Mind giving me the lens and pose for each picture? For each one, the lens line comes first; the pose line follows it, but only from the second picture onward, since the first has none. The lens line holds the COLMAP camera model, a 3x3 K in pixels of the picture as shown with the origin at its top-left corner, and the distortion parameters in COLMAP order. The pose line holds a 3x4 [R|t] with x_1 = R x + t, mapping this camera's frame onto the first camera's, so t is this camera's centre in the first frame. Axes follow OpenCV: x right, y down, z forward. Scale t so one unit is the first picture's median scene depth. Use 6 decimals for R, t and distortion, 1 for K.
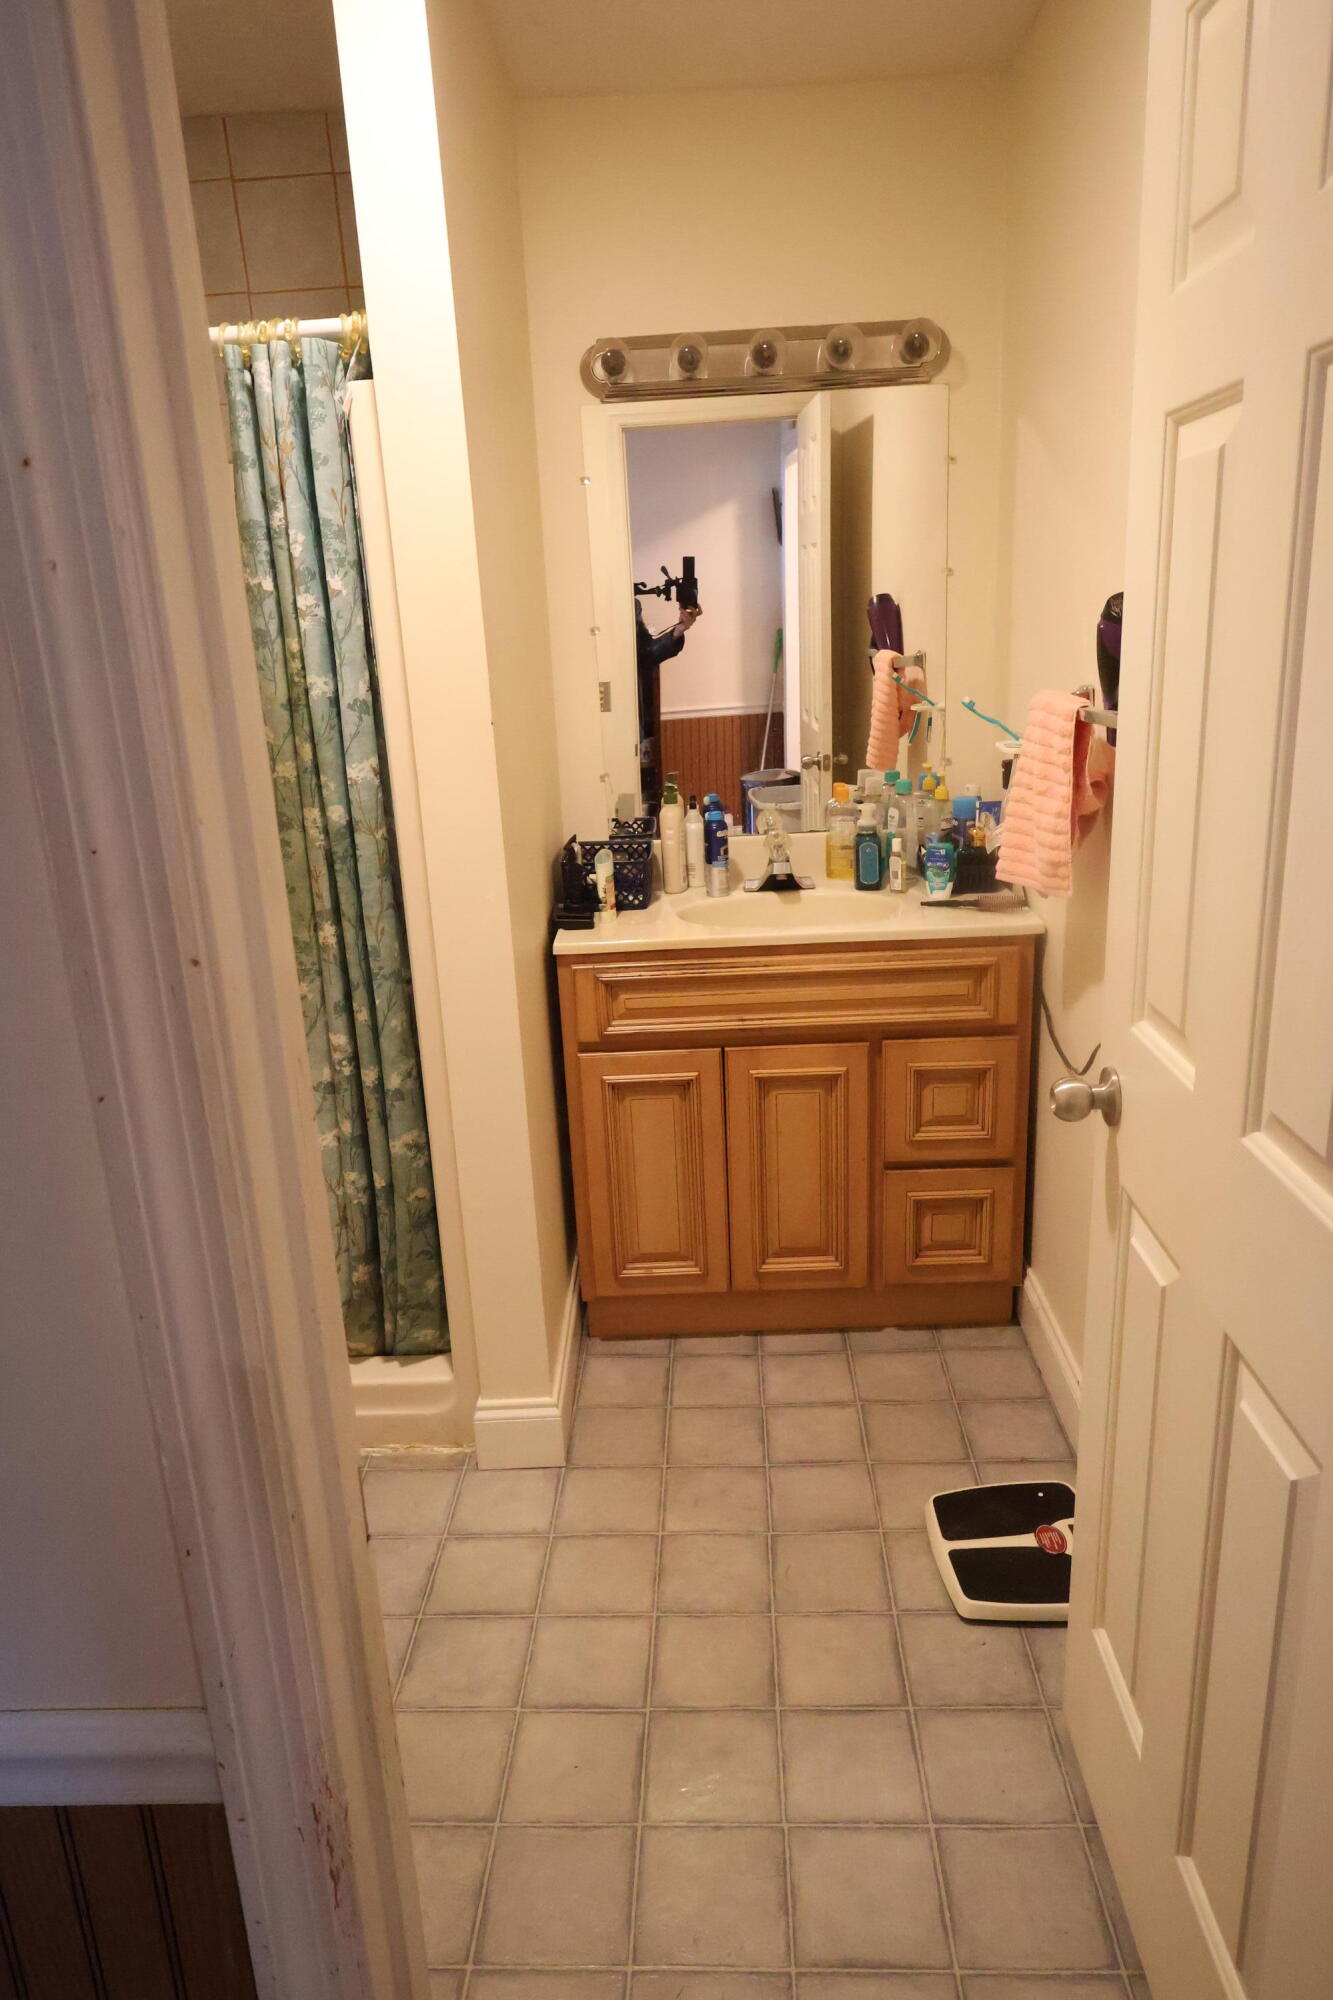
lens RADIAL K [[1304.9, 0, 673.0], [0, 1304.9, 1003.0], [0, 0, 1]] dist [0.006892, -0.004333]
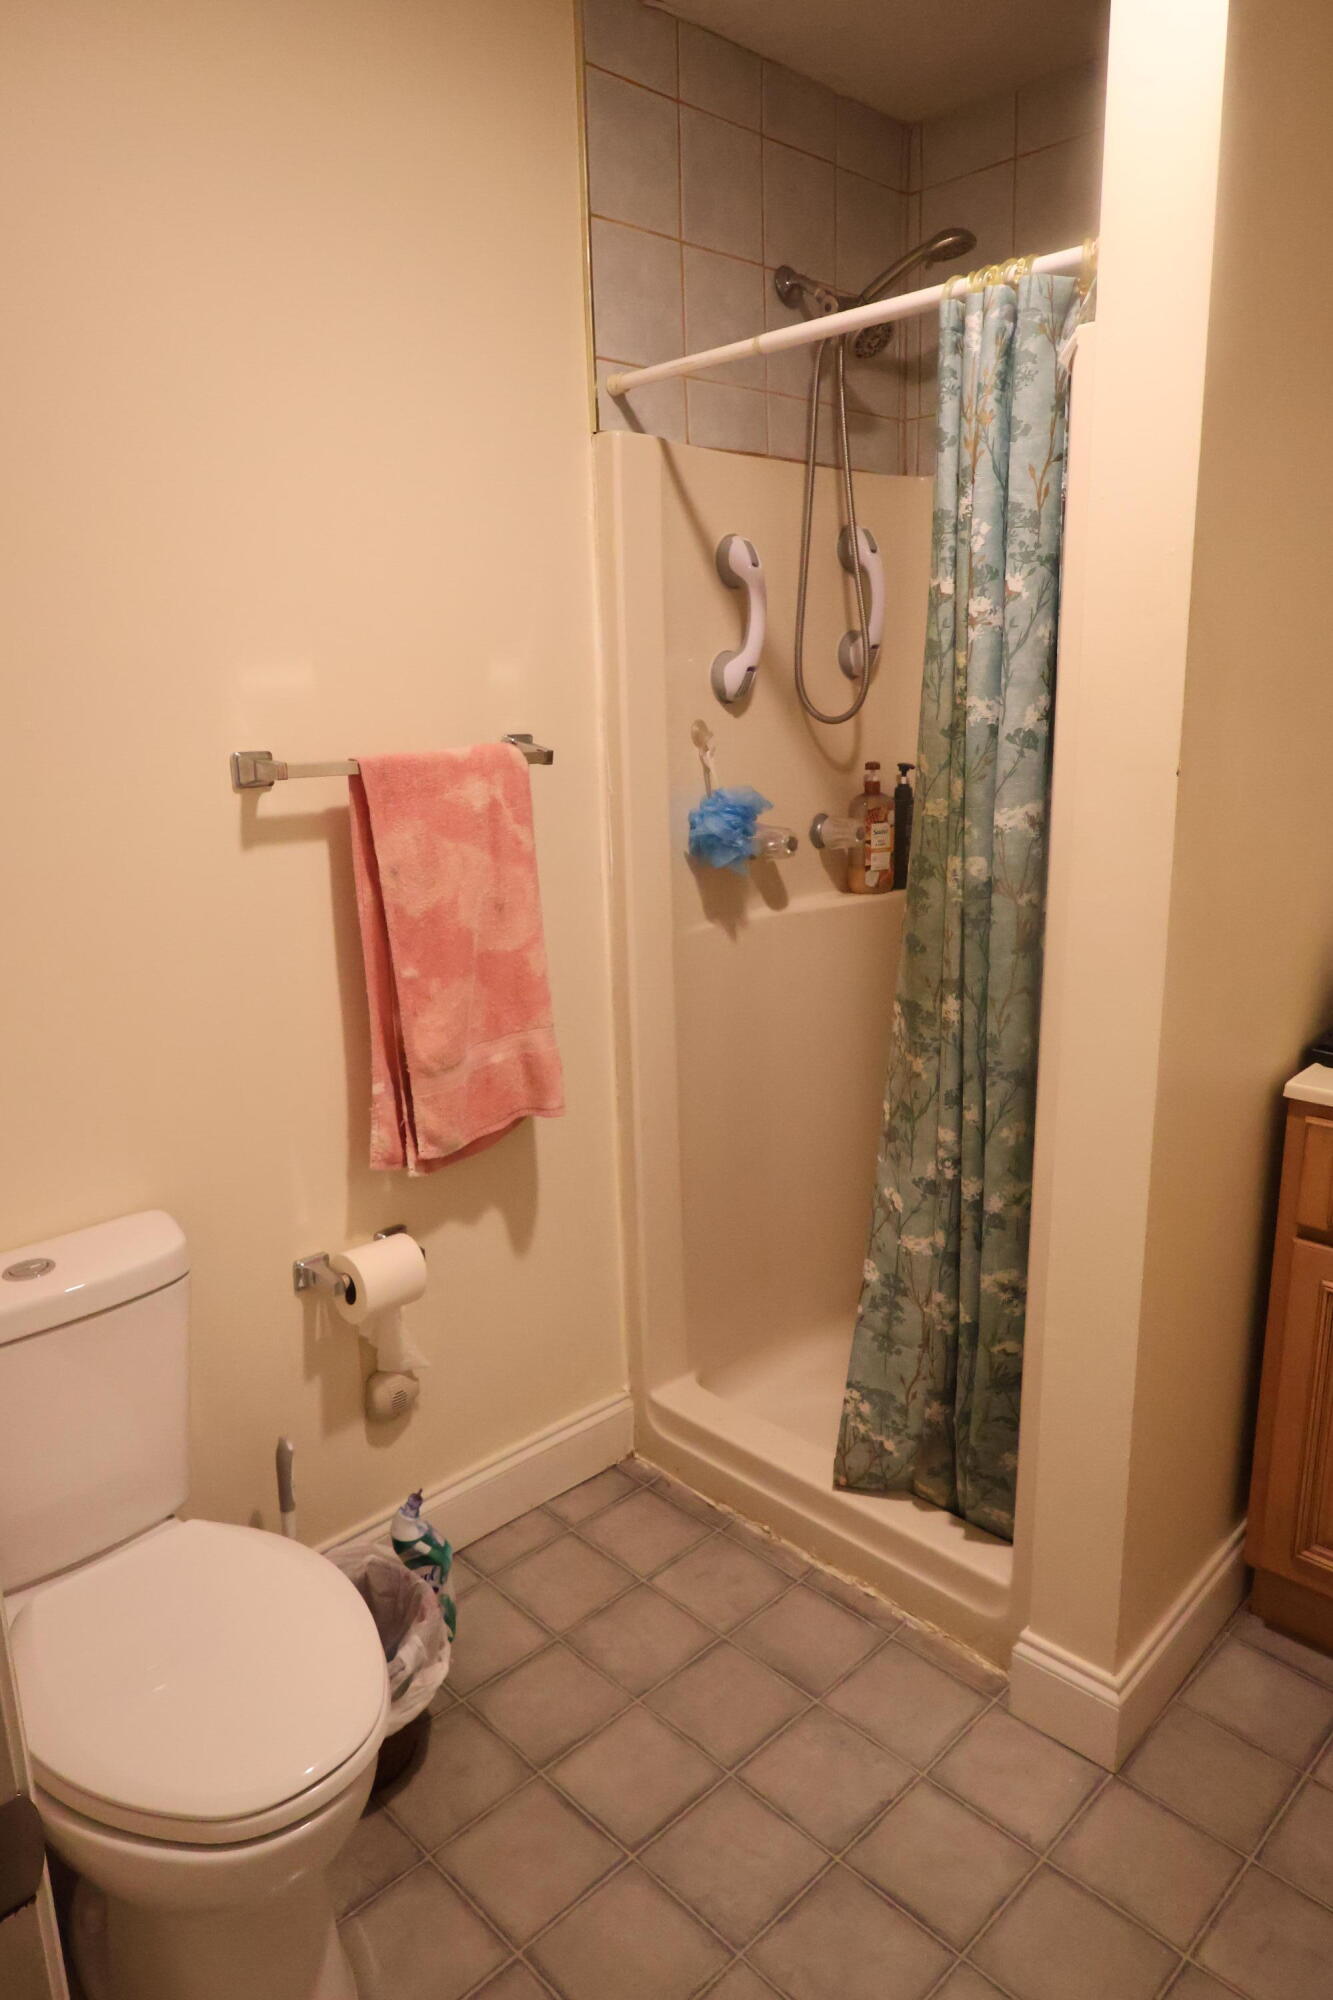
lens RADIAL K [[1304.9, 0, 662.1], [0, 1304.9, 1001.8], [0, 0, 1]] dist [0.006892, -0.004333]
pose [[0.723426, 0.198517, -0.661246, 0.147241], [-0.213326, 0.975175, 0.059377, -0.066062], [0.656618, 0.098106, 0.747815, 0.257714]]
